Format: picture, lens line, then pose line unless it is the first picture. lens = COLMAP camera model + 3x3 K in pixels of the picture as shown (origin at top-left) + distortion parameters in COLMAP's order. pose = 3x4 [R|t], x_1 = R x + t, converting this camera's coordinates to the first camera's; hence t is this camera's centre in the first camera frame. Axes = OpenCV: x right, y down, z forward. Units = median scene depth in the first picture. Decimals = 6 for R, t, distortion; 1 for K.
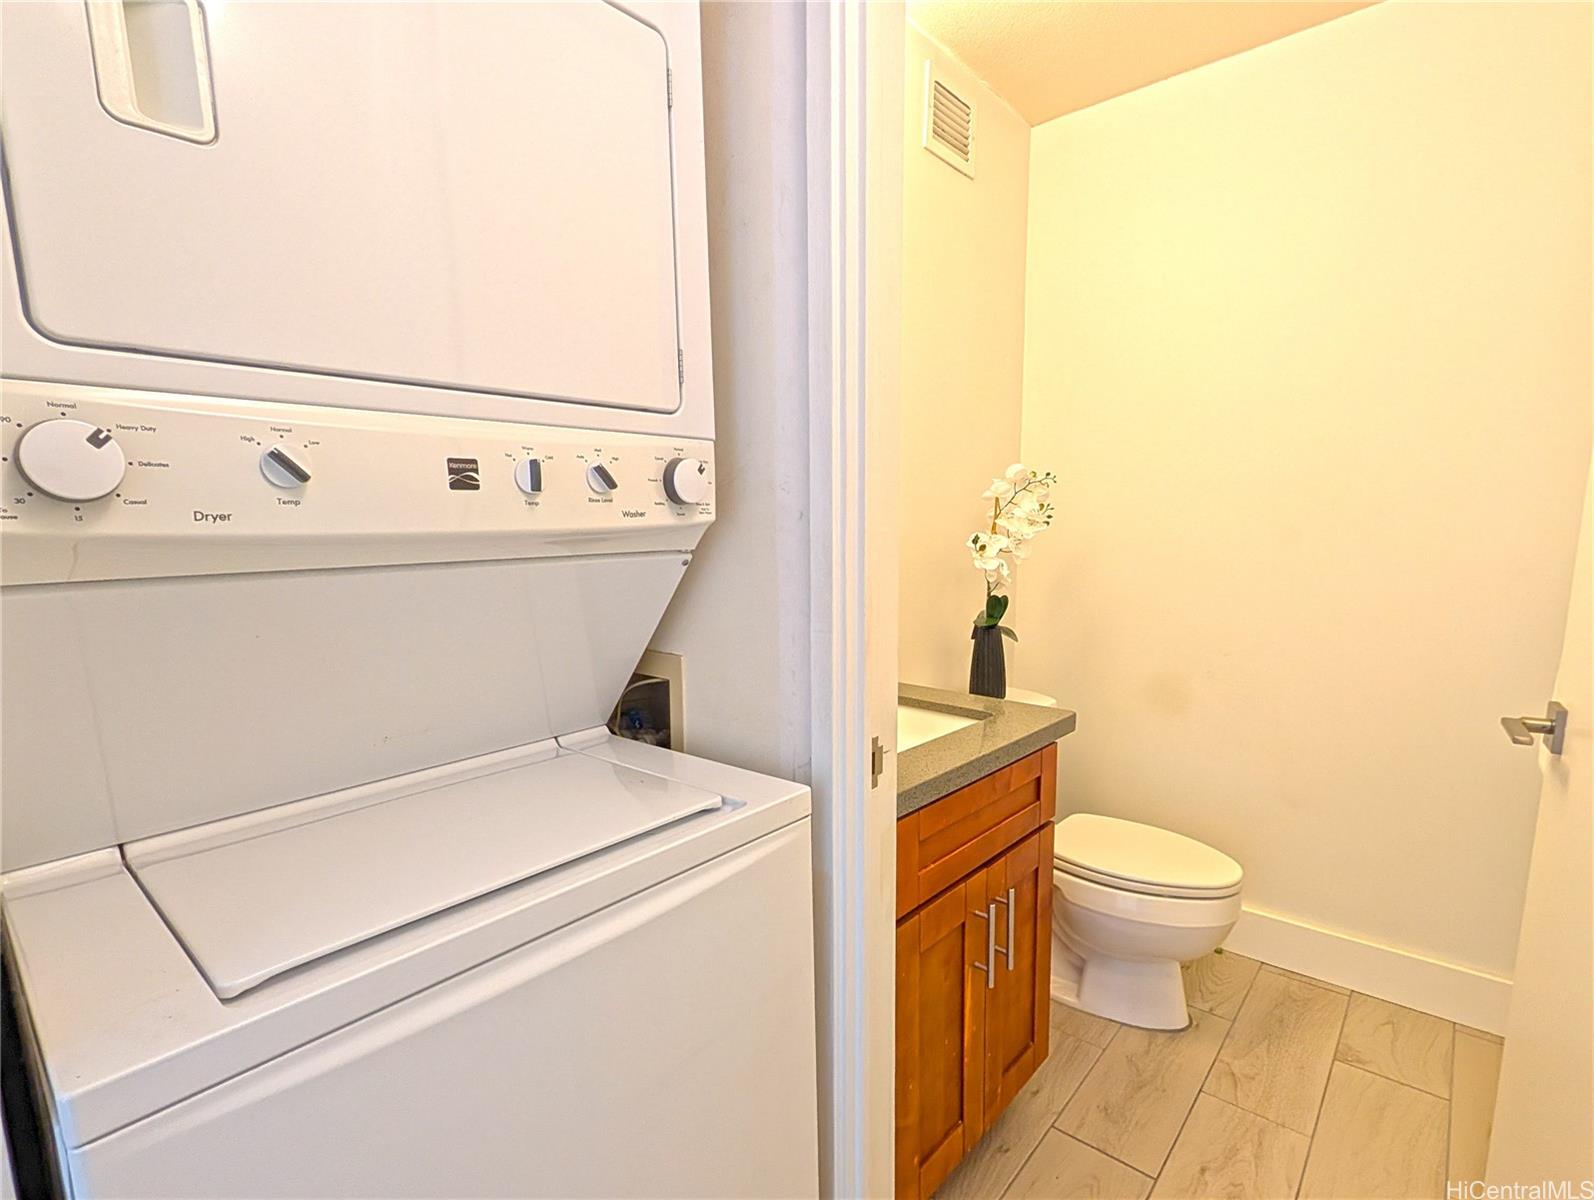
lens RADIAL K [[787.9, 0, 804.8], [0, 787.9, 624.2], [0, 0, 1]] dist [-0.001378, 0.000171]
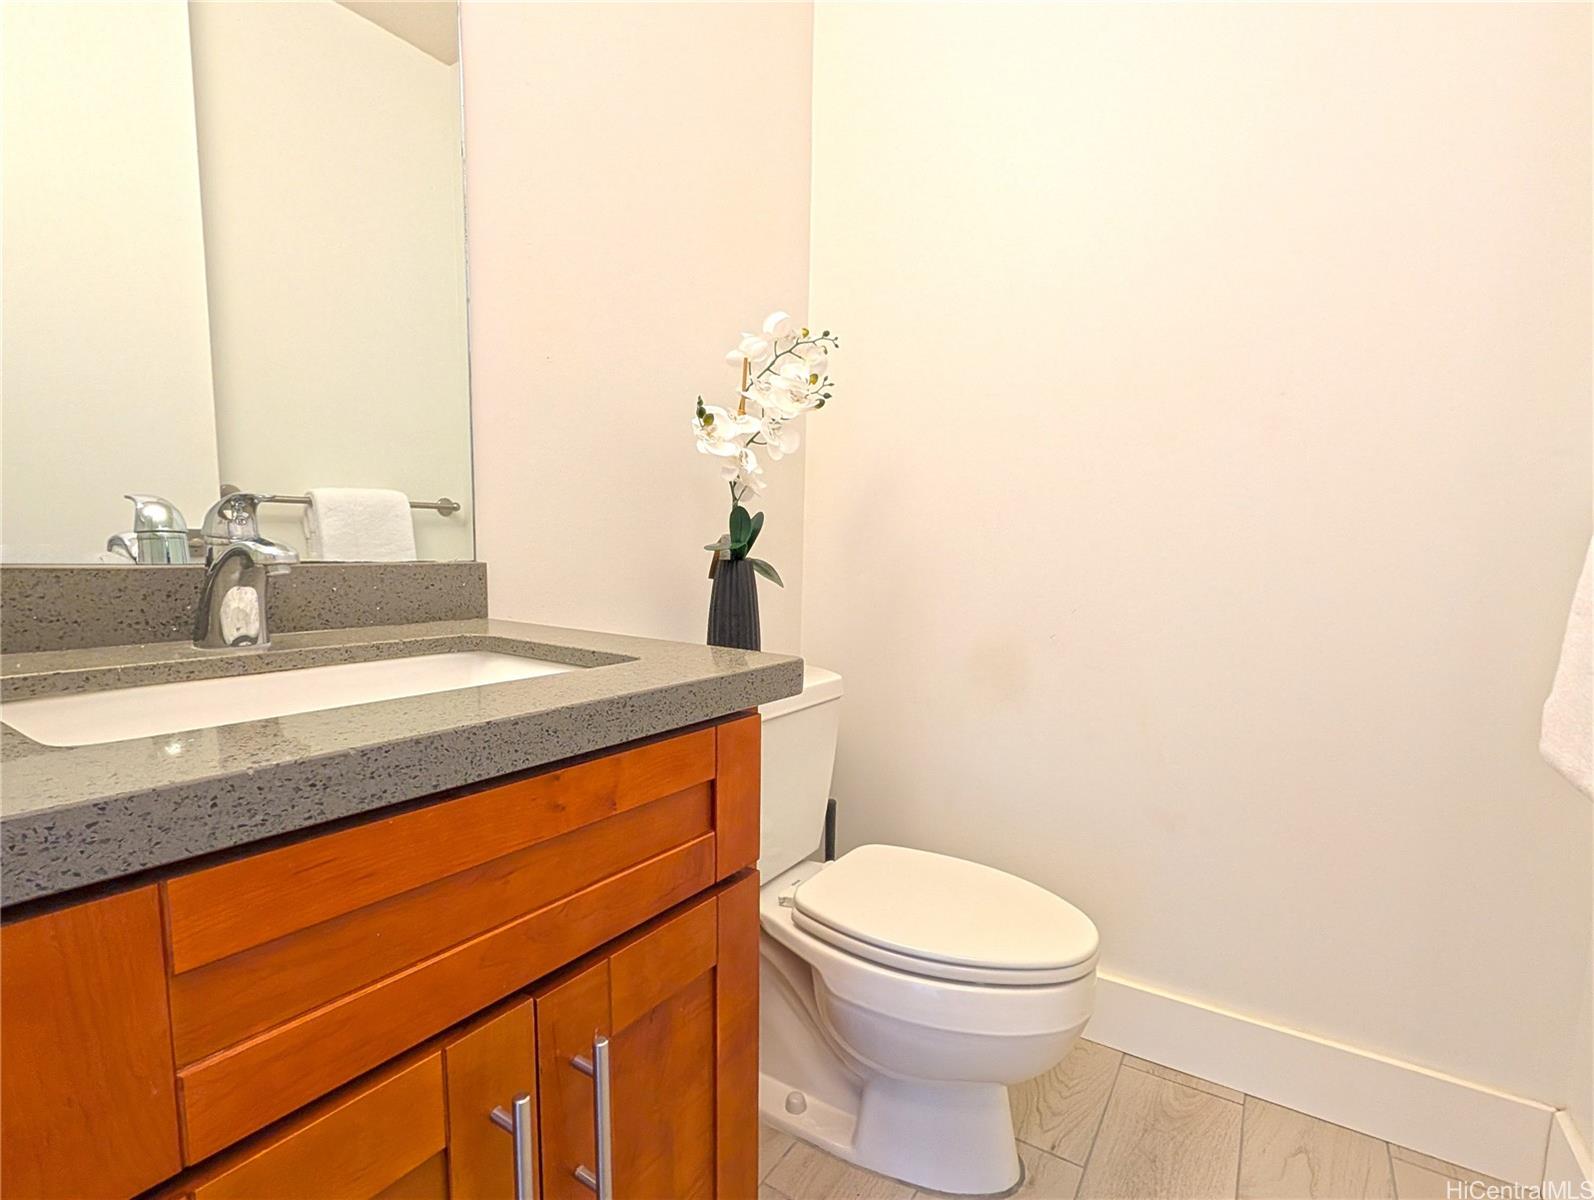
lens RADIAL K [[787.9, 0, 804.8], [0, 787.9, 624.2], [0, 0, 1]] dist [-0.001378, 0.000171]
pose [[0.987675, 0.017685, 0.155513, 0.196086], [-0.012463, 0.999327, -0.034495, 0.080640], [-0.156019, 0.032132, 0.987231, 0.360689]]
